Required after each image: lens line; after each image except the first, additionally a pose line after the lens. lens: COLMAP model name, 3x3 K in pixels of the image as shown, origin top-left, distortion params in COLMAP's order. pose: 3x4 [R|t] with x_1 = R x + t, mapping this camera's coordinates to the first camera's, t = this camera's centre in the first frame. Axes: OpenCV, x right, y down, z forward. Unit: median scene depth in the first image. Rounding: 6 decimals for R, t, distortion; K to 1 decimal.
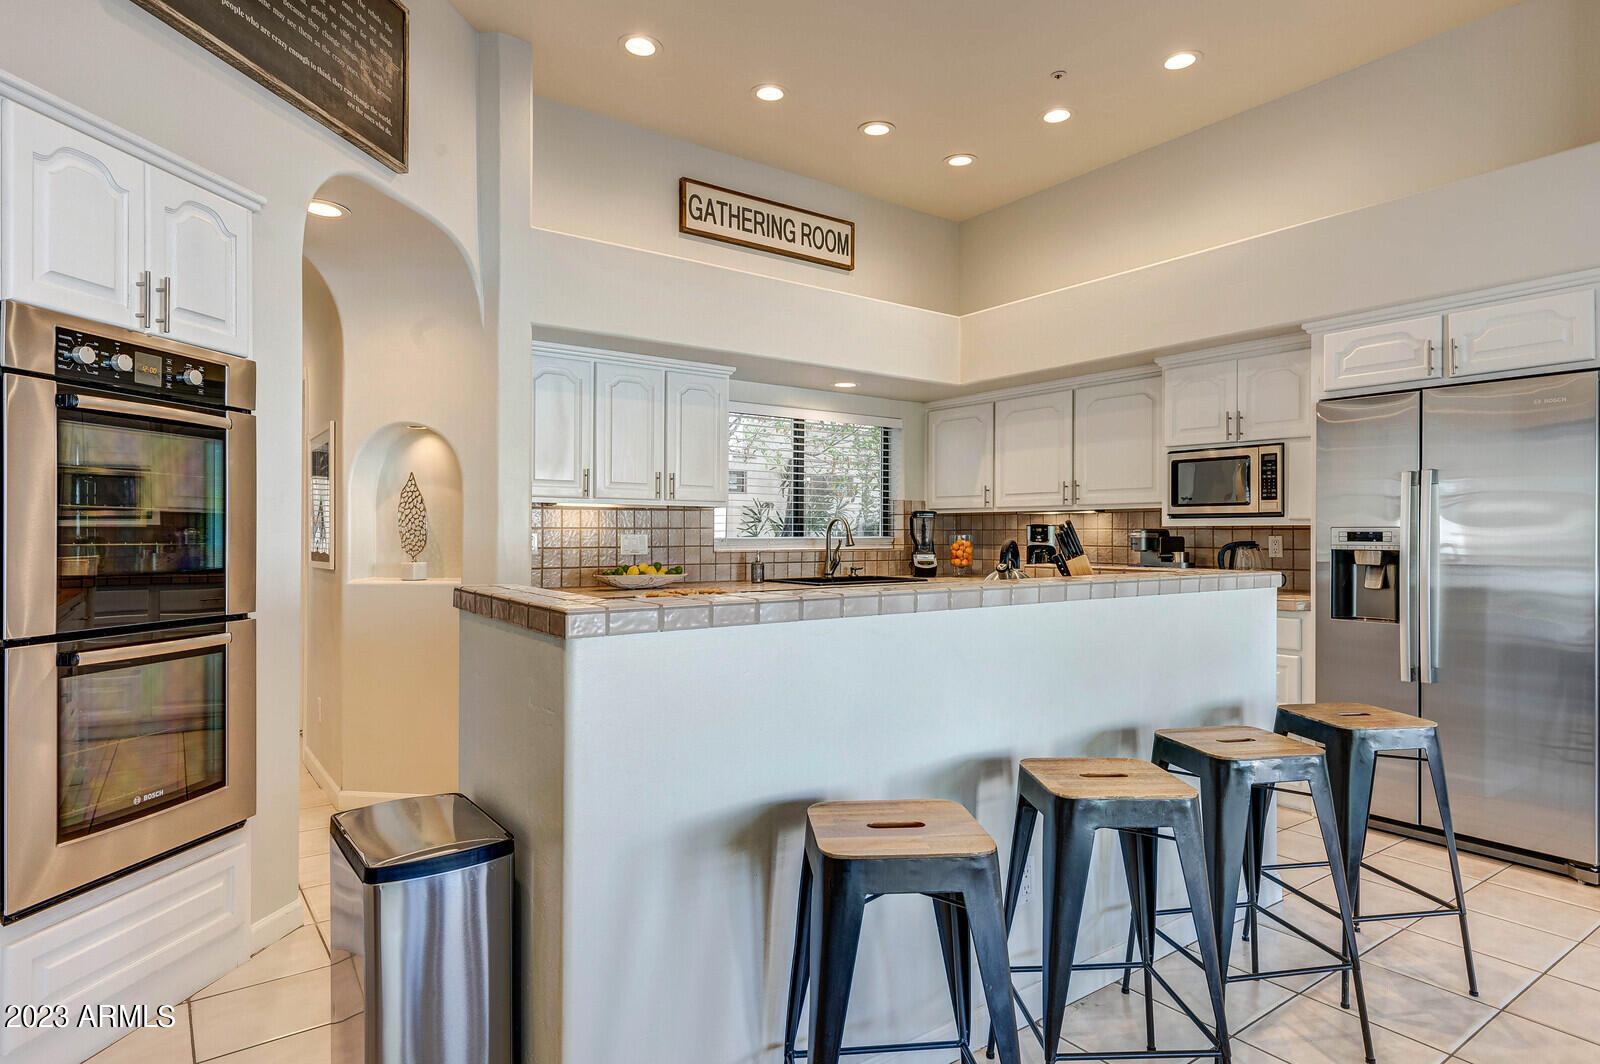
lens RADIAL K [[899.2, 0, 801.7], [0, 899.2, 534.8], [0, 0, 1]] dist [-0.000362, -0.000208]
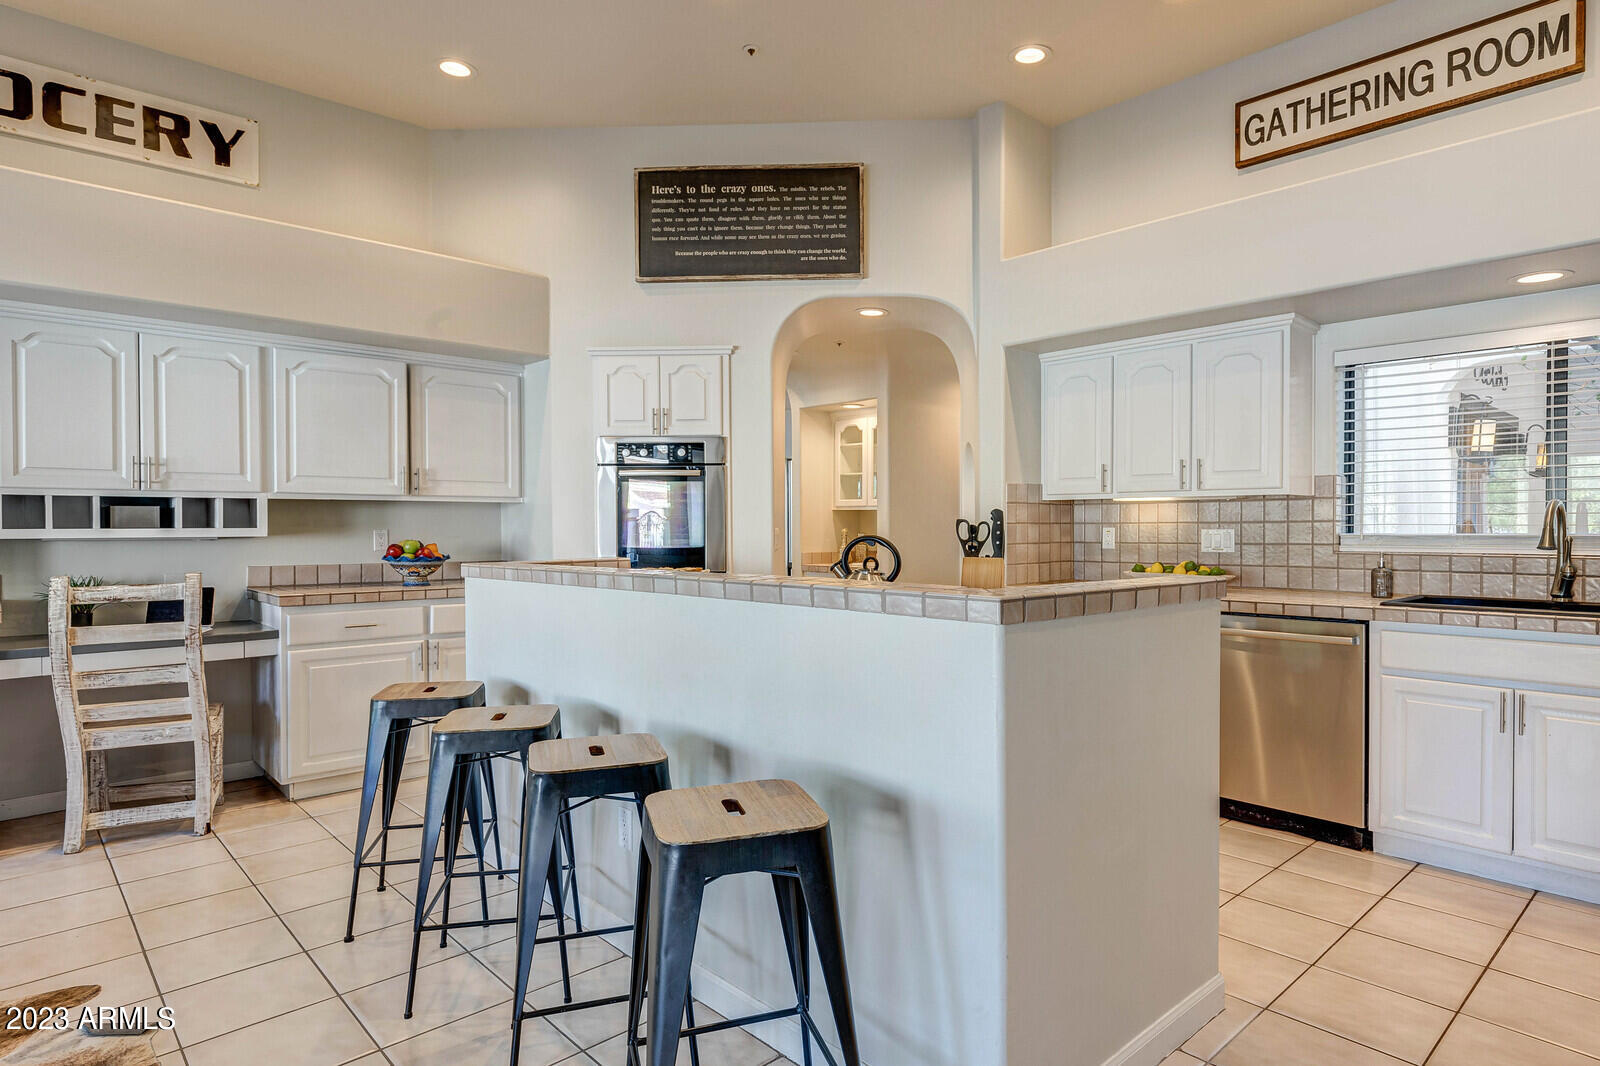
lens RADIAL K [[890.6, 0, 802.7], [0, 890.6, 527.2], [0, 0, 1]] dist [0.014232, -0.002128]
pose [[0.115997, 0.000972, -0.993249, 0.662774], [0.001464, 0.999998, 0.001150, -0.004295], [0.993249, -0.001588, 0.115995, 0.509418]]
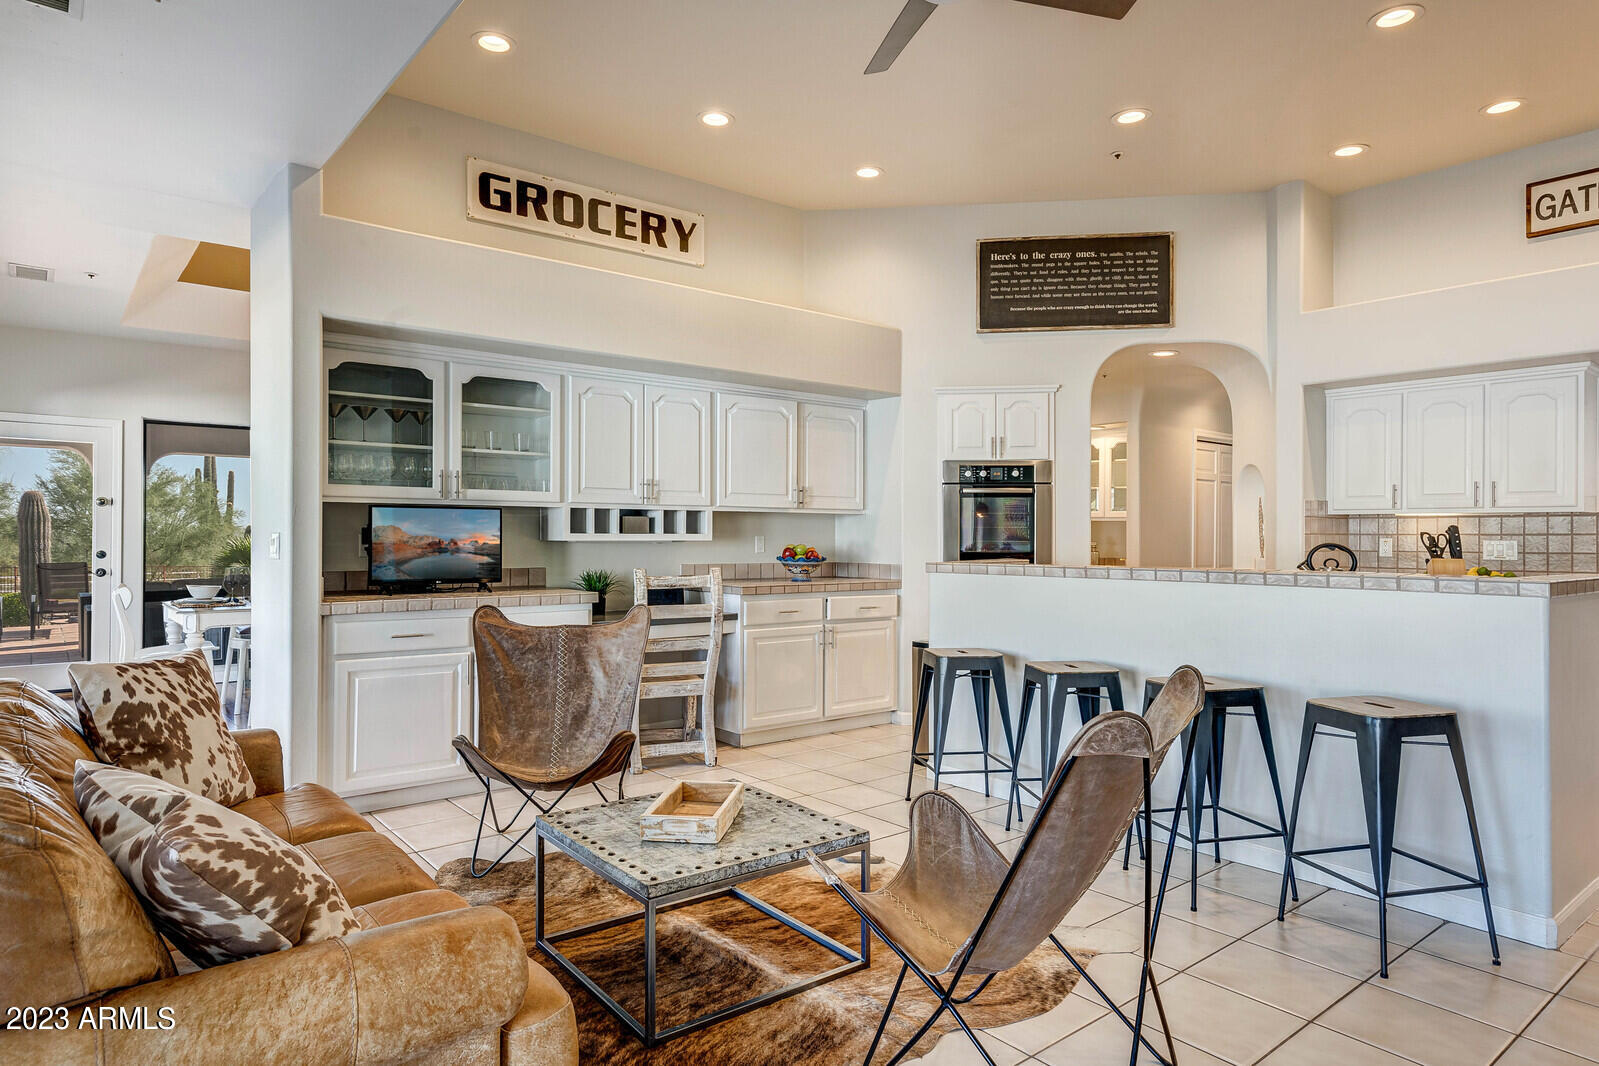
lens RADIAL K [[917.9, 0, 795.9], [0, 917.9, 524.0], [0, 0, 1]] dist [0.019214, -0.000114]
pose [[0.044548, -0.010577, -0.998951, 0.879300], [-0.005279, 0.999928, -0.010822, -0.003832], [0.998993, 0.005756, 0.044489, 0.144044]]
